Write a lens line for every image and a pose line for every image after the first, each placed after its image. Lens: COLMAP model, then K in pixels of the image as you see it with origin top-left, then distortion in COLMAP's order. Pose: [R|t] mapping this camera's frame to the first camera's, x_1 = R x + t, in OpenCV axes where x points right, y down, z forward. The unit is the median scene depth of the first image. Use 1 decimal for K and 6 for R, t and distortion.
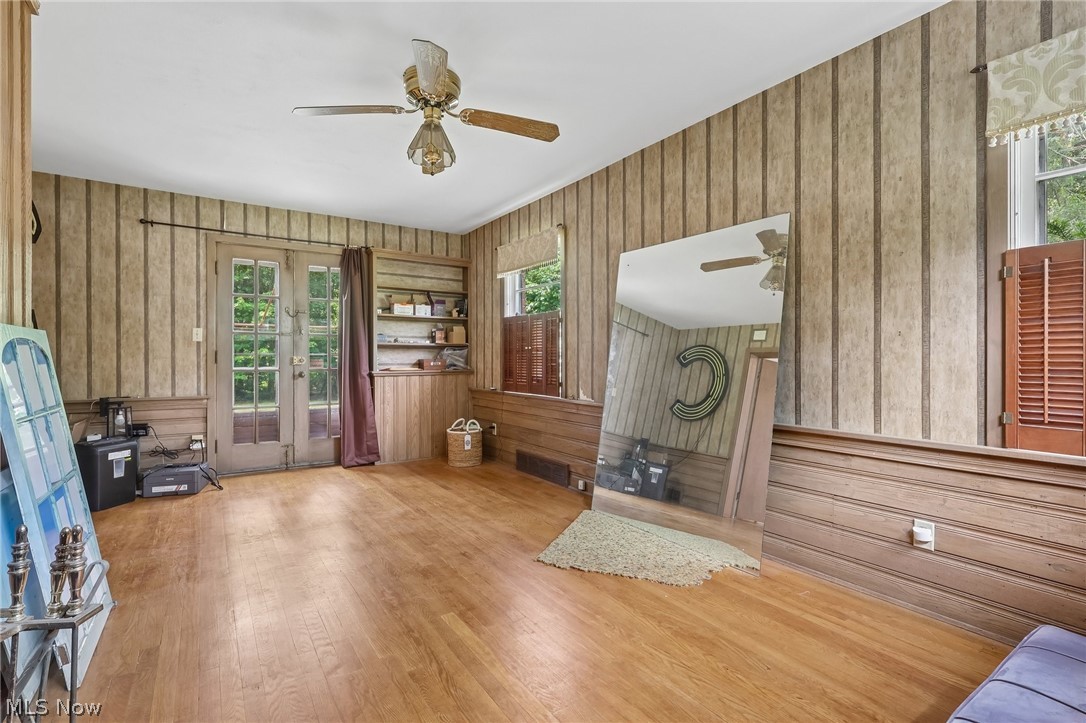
lens RADIAL K [[501.4, 0, 543.3], [0, 501.4, 360.4], [0, 0, 1]] dist [-0.011421, 0.000128]
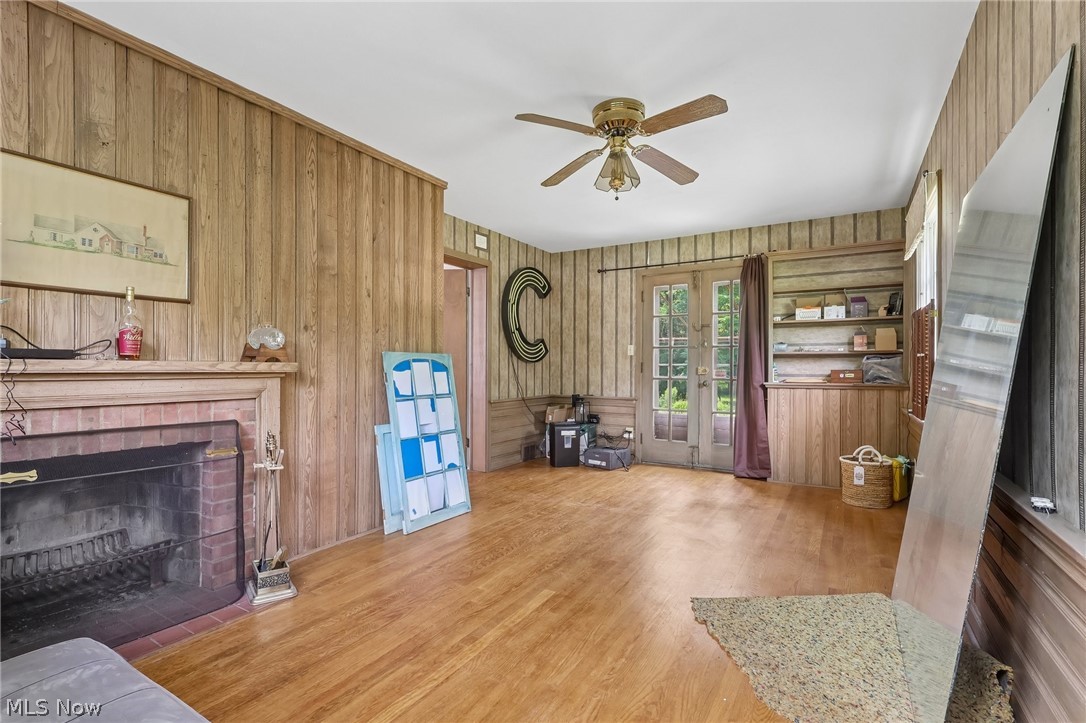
lens RADIAL K [[509.0, 0, 530.6], [0, 509.0, 365.9], [0, 0, 1]] dist [-0.011988, 0.000336]
pose [[0.406795, -0.001739, -0.913518, 0.432015], [-0.004761, 0.999981, -0.004023, -0.004451], [0.913507, 0.005986, 0.406779, 0.237770]]
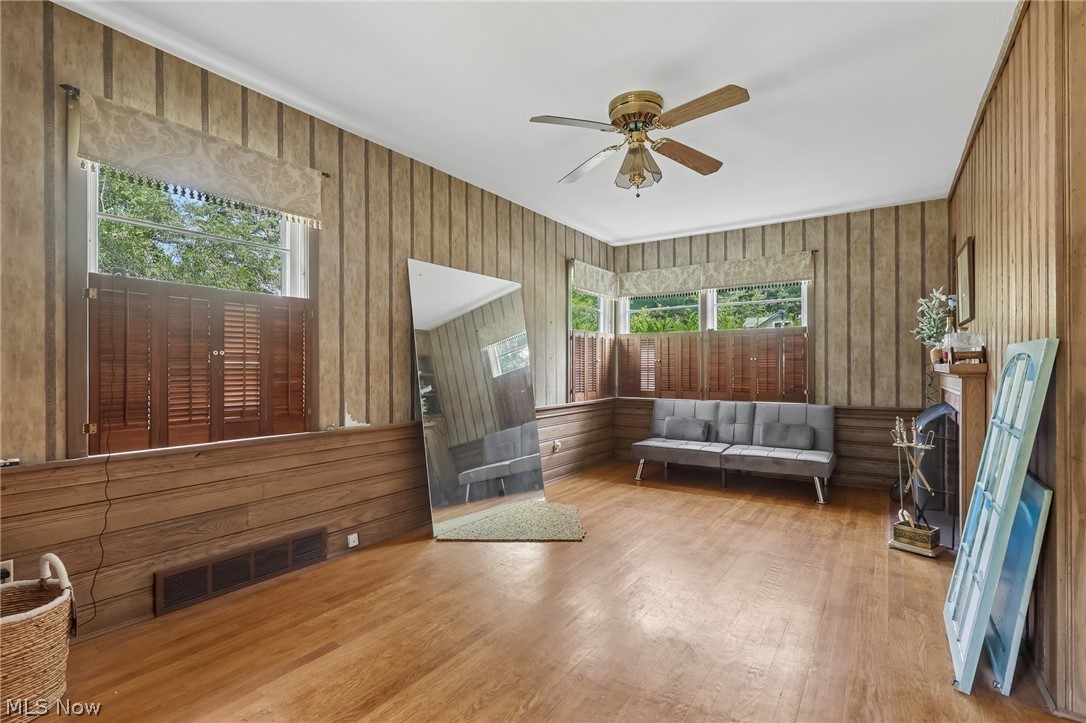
lens RADIAL K [[510.8, 0, 535.5], [0, 510.8, 366.0], [0, 0, 1]] dist [-0.000507, 0.000461]
pose [[-0.363472, 0.001924, 0.931603, -0.703078], [0.005867, 0.999983, 0.000224, -0.010821], [-0.931587, 0.005547, -0.363477, 0.975736]]
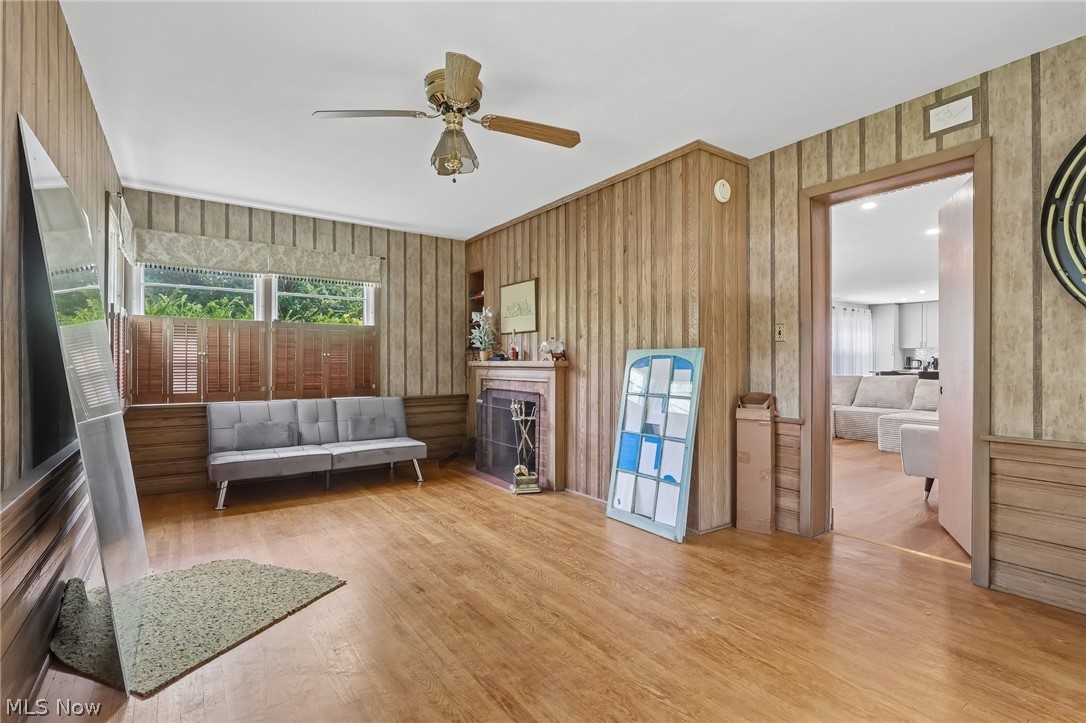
lens RADIAL K [[504.5, 0, 538.7], [0, 504.5, 358.2], [0, 0, 1]] dist [0.000020, 0.000524]
pose [[-0.999846, -0.002239, -0.017411, -0.228011], [-0.002093, 0.999962, -0.008416, -0.006648], [0.017430, -0.008378, -0.999813, 1.232958]]
